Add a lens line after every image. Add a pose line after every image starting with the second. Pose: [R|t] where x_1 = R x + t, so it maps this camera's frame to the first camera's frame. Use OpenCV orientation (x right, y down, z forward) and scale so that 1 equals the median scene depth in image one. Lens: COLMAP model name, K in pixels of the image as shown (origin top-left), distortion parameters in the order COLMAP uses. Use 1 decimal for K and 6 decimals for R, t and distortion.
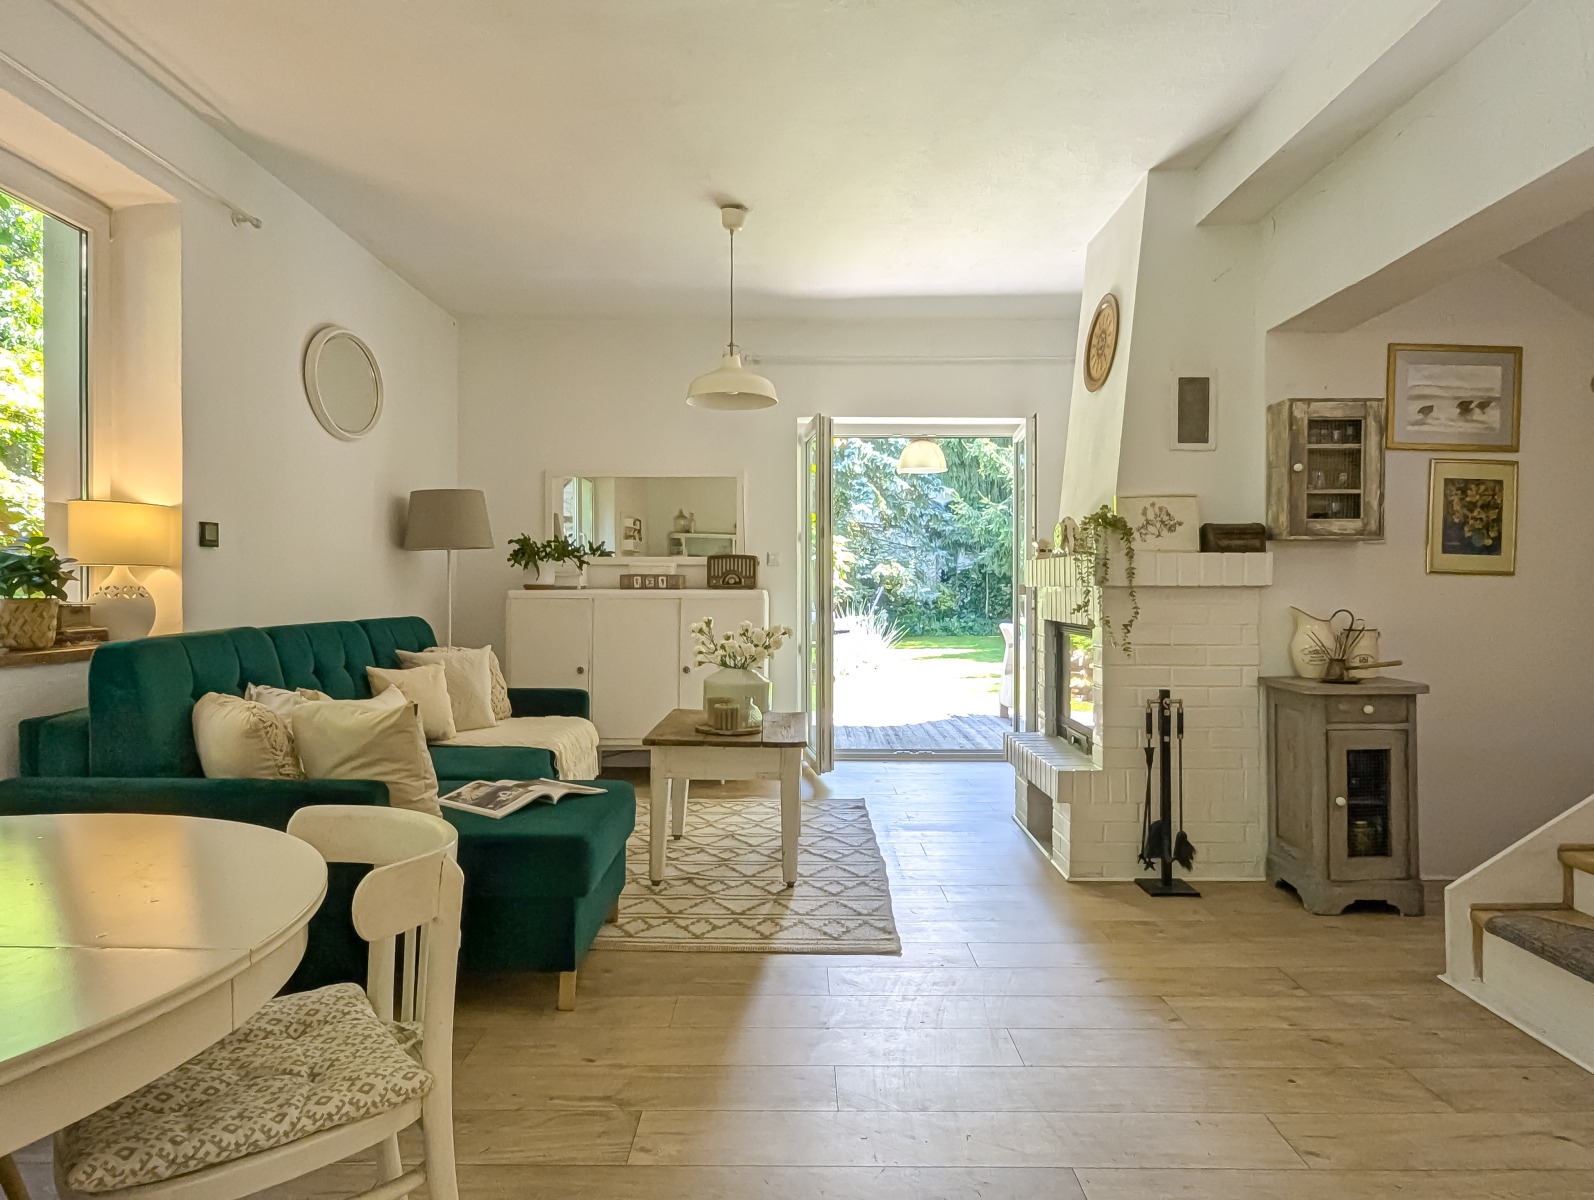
lens RADIAL K [[977.0, 0, 797.0], [0, 977.0, 600.0], [0, 0, 1]] dist [0.004268, -0.000404]
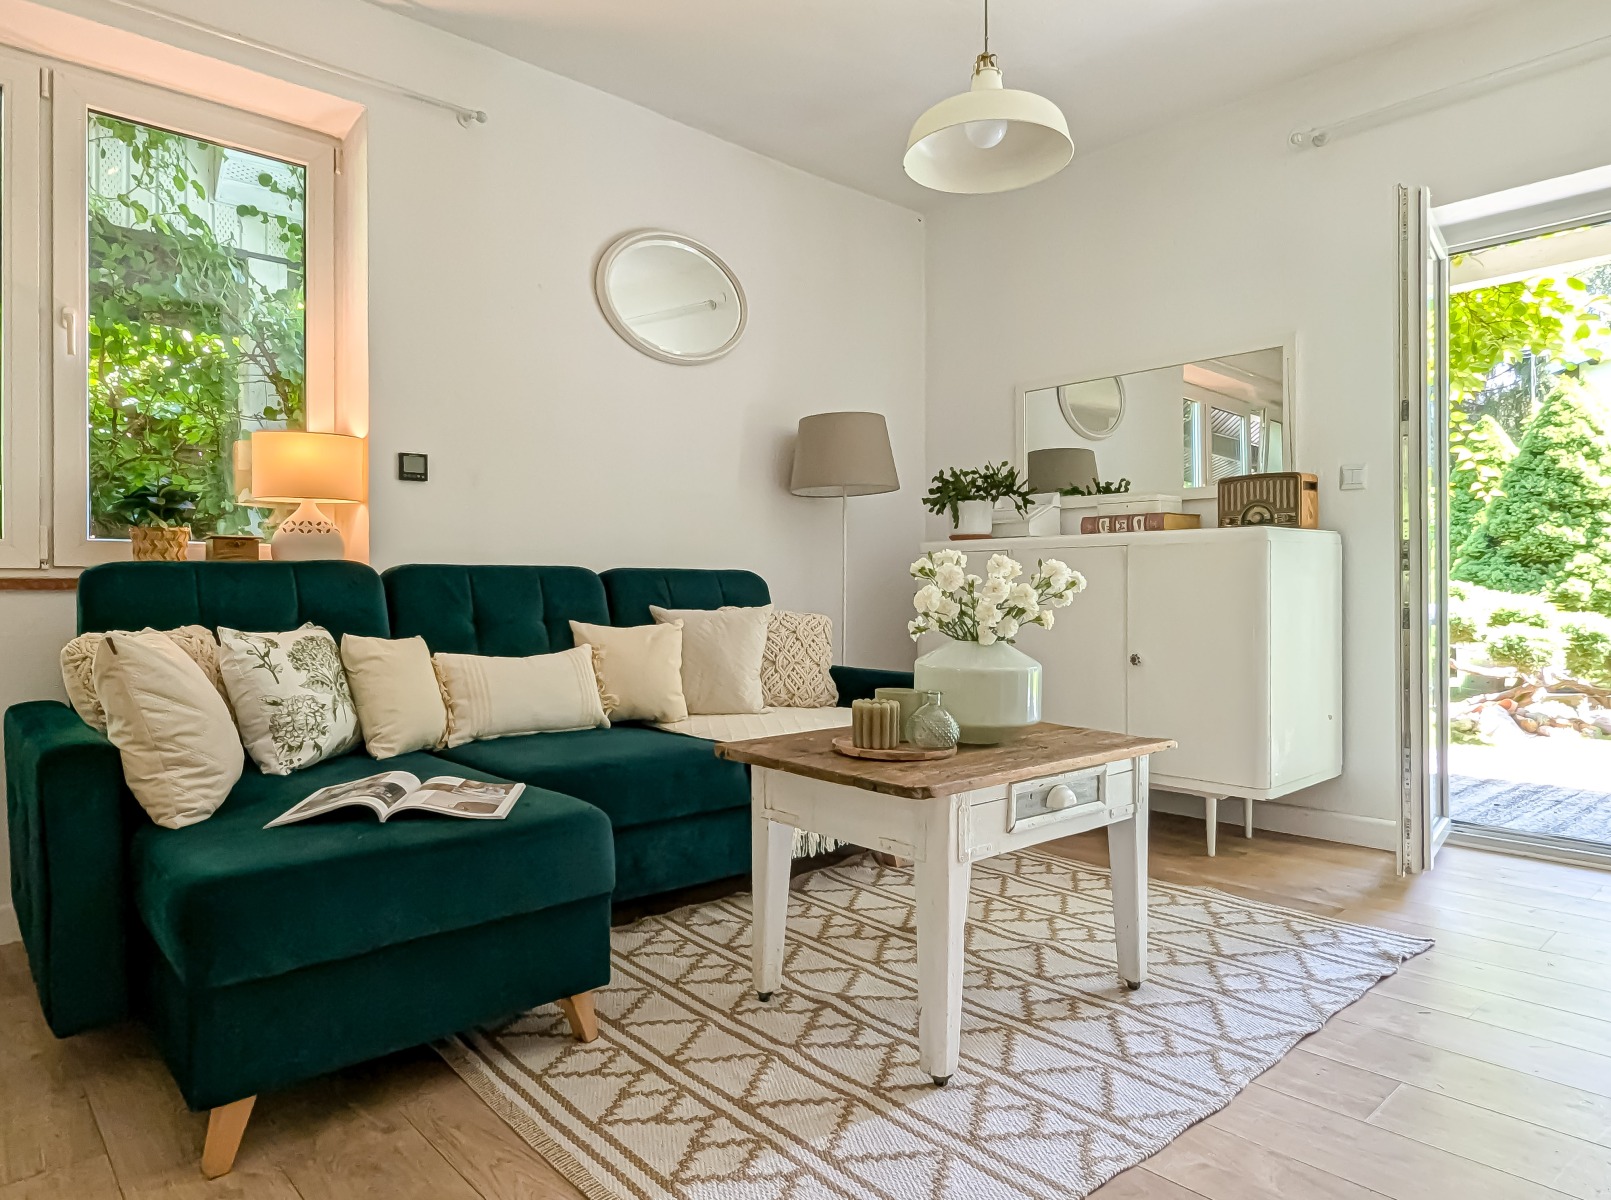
lens RADIAL K [[990.1, 0, 805.5], [0, 990.1, 600.0], [0, 0, 1]] dist [0.001220, 0.000212]
pose [[0.665965, 0.005672, -0.745962, 0.318665], [-0.007361, 0.999972, 0.001032, 0.050927], [0.745947, 0.004804, 0.665988, 0.625296]]
